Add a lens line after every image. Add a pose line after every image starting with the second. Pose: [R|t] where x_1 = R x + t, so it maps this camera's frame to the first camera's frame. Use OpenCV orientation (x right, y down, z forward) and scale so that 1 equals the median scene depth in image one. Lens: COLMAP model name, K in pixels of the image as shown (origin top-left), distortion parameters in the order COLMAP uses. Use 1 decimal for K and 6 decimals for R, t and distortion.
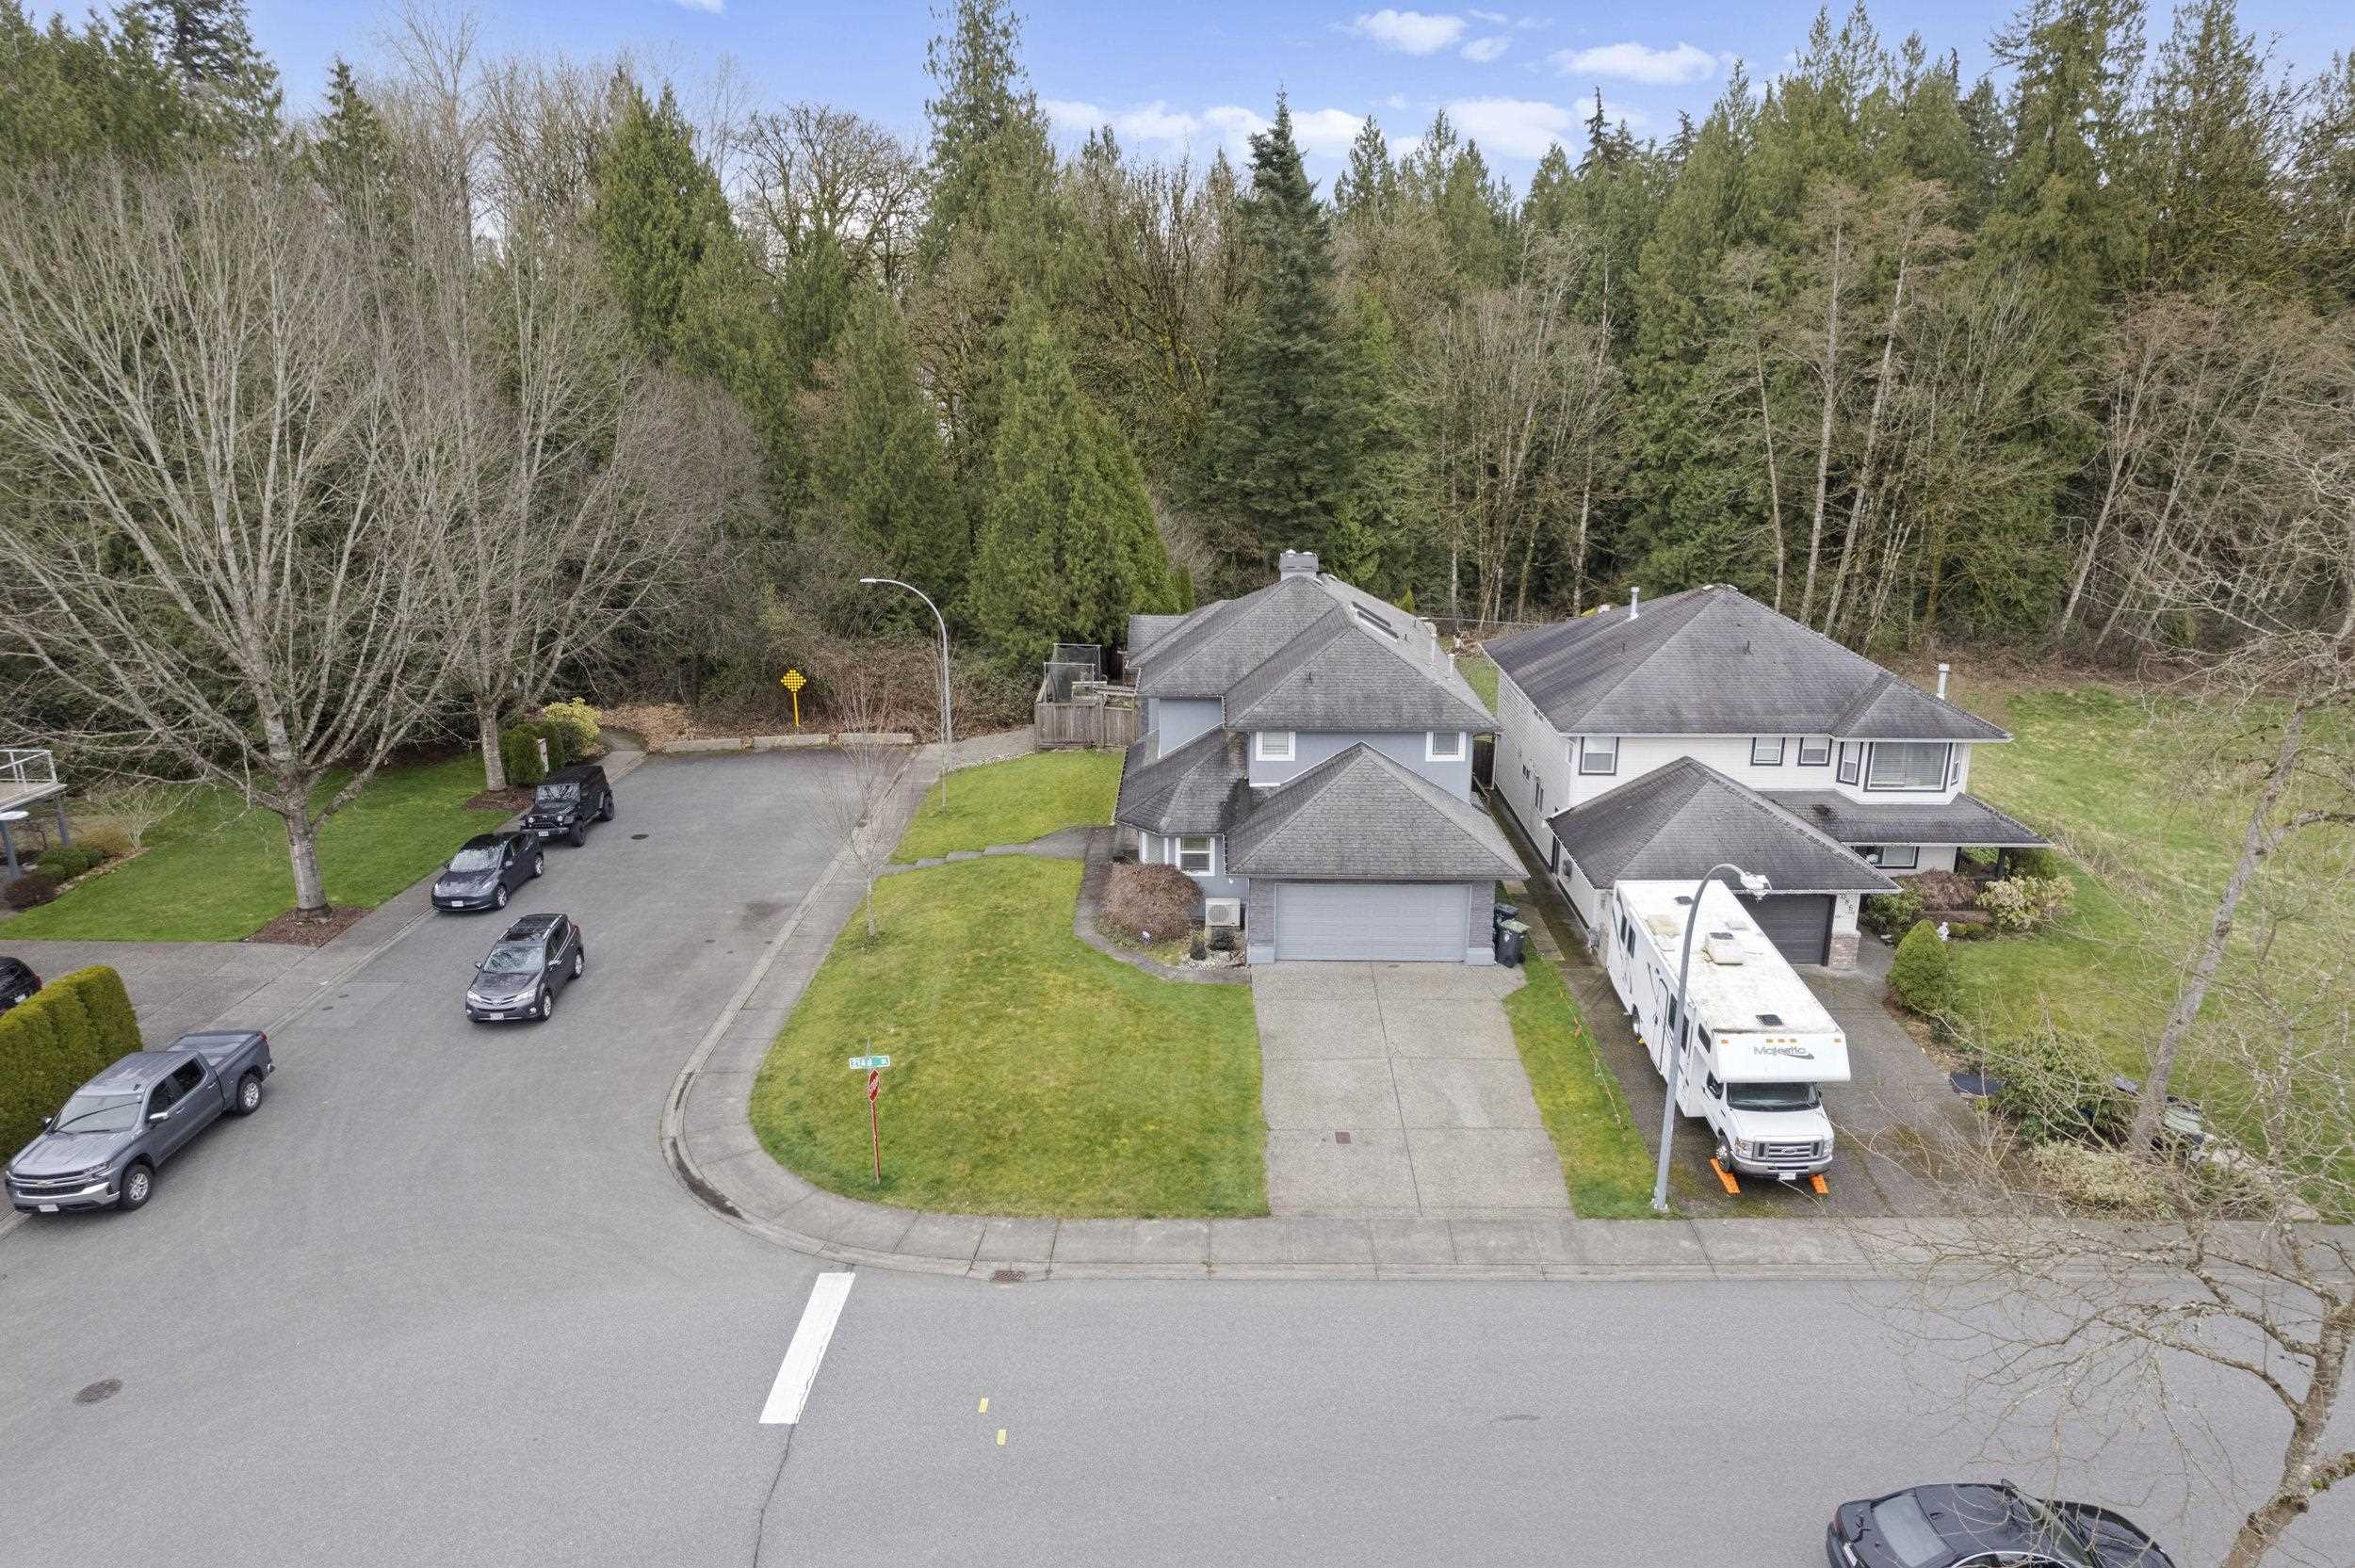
lens RADIAL K [[1530.4, 0, 1177.5], [0, 1530.4, 784.0], [0, 0, 1]] dist [-0.060395, 0.042951]
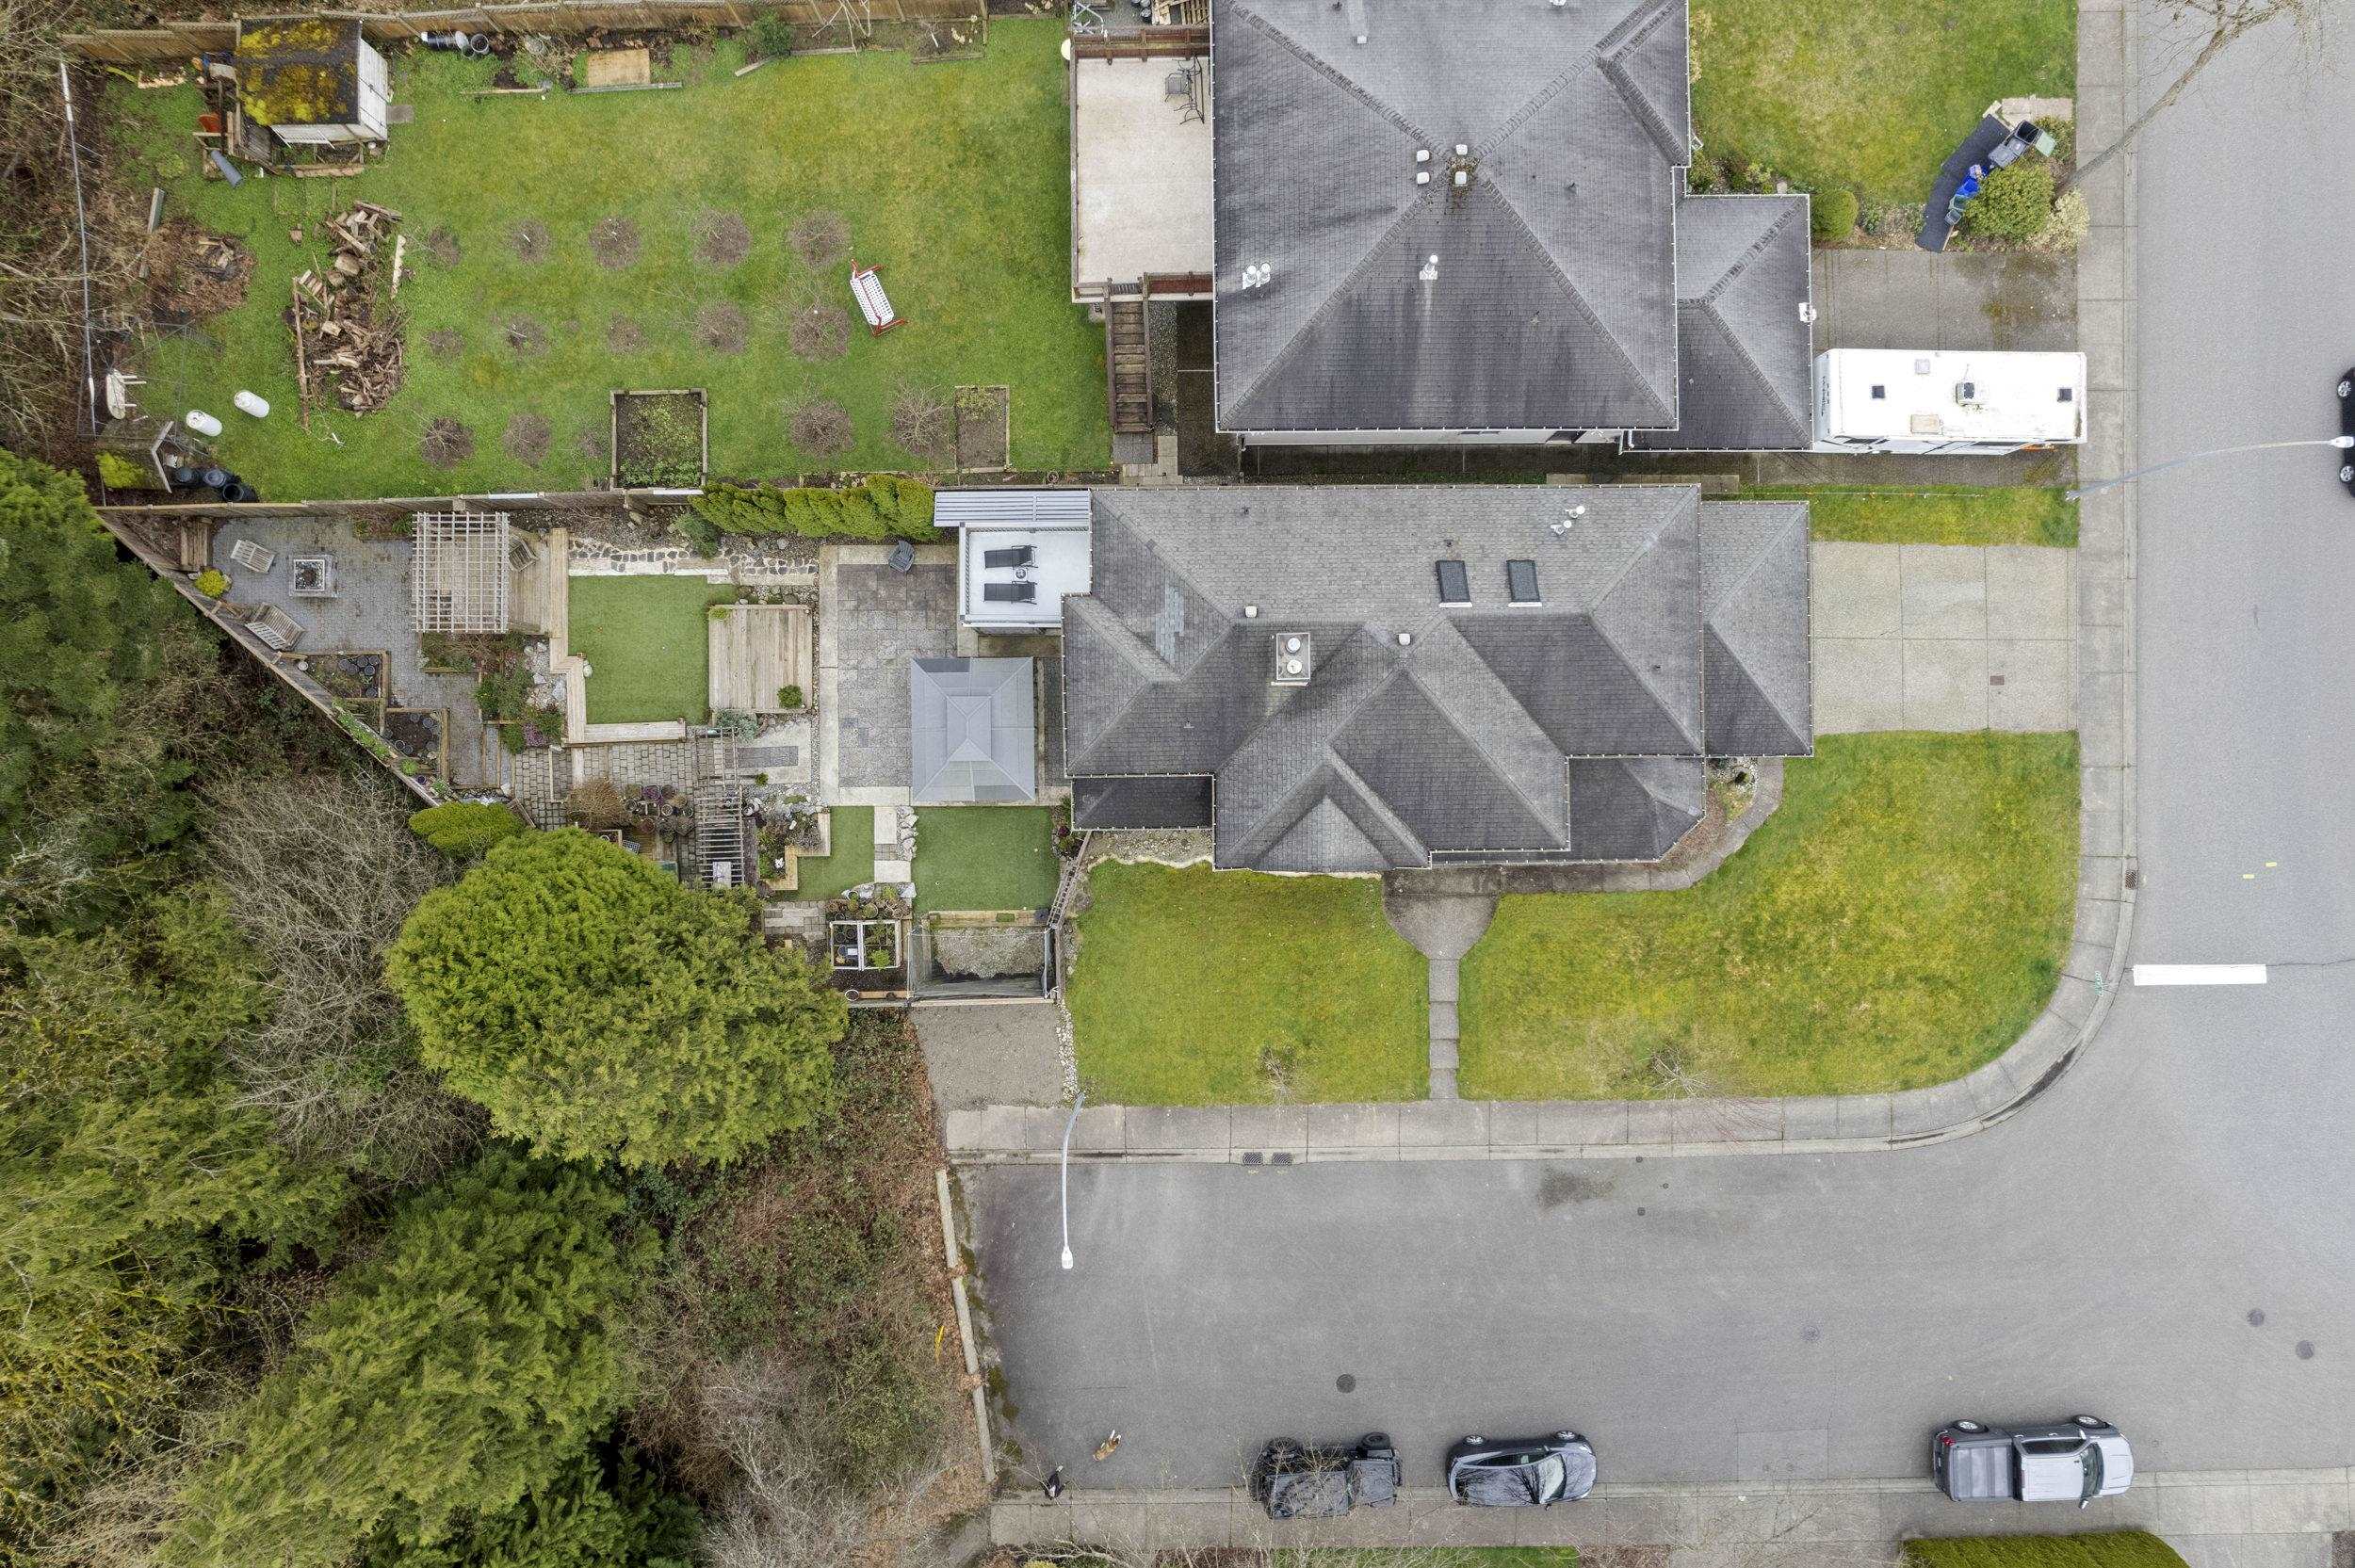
lens RADIAL K [[1530.4, 0, 1177.5], [0, 1530.4, 784.0], [0, 0, 1]] dist [-0.060395, 0.042951]
pose [[-0.031707, -0.999429, -0.011692, 0.036532], [0.270501, -0.019842, 0.962515, -1.097288], [-0.962197, 0.027356, 0.270976, 1.047844]]
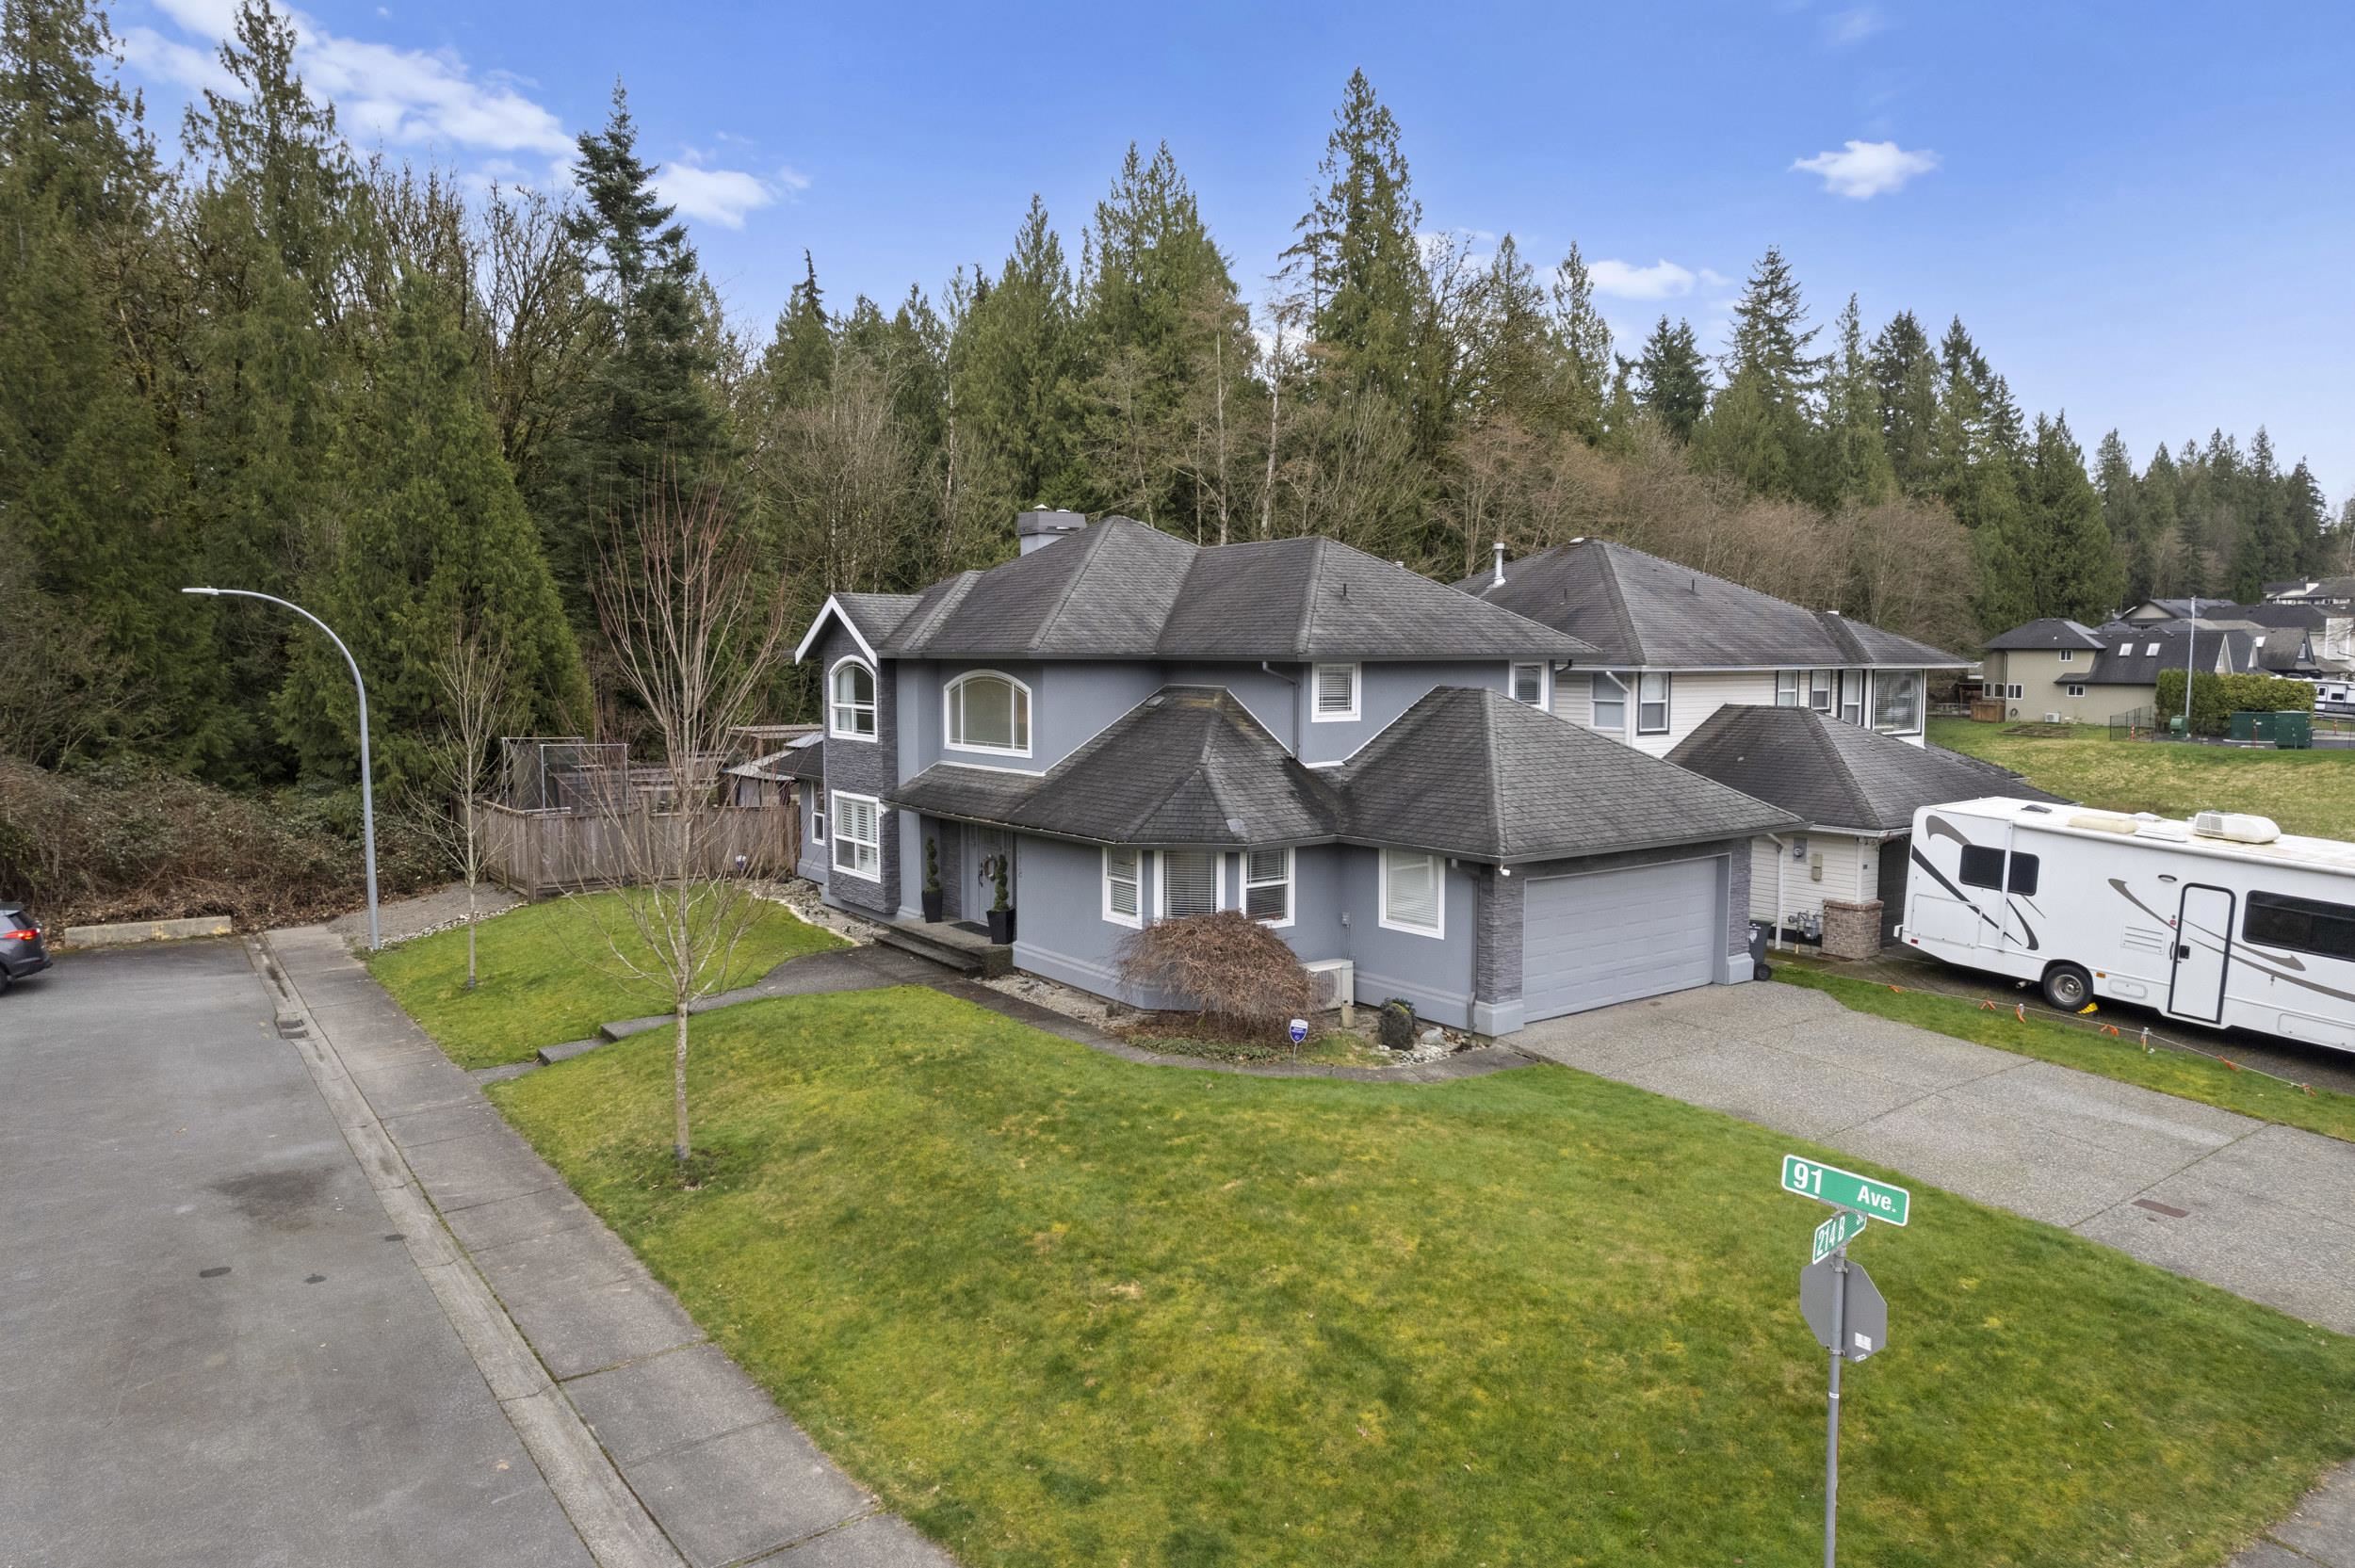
lens RADIAL K [[1530.4, 0, 1177.5], [0, 1530.4, 784.0], [0, 0, 1]] dist [-0.060395, 0.042951]
pose [[0.796549, -0.050785, 0.602437, -0.342074], [0.169894, 0.975115, -0.142434, 0.082304], [-0.580212, 0.215806, 0.785355, 0.579417]]
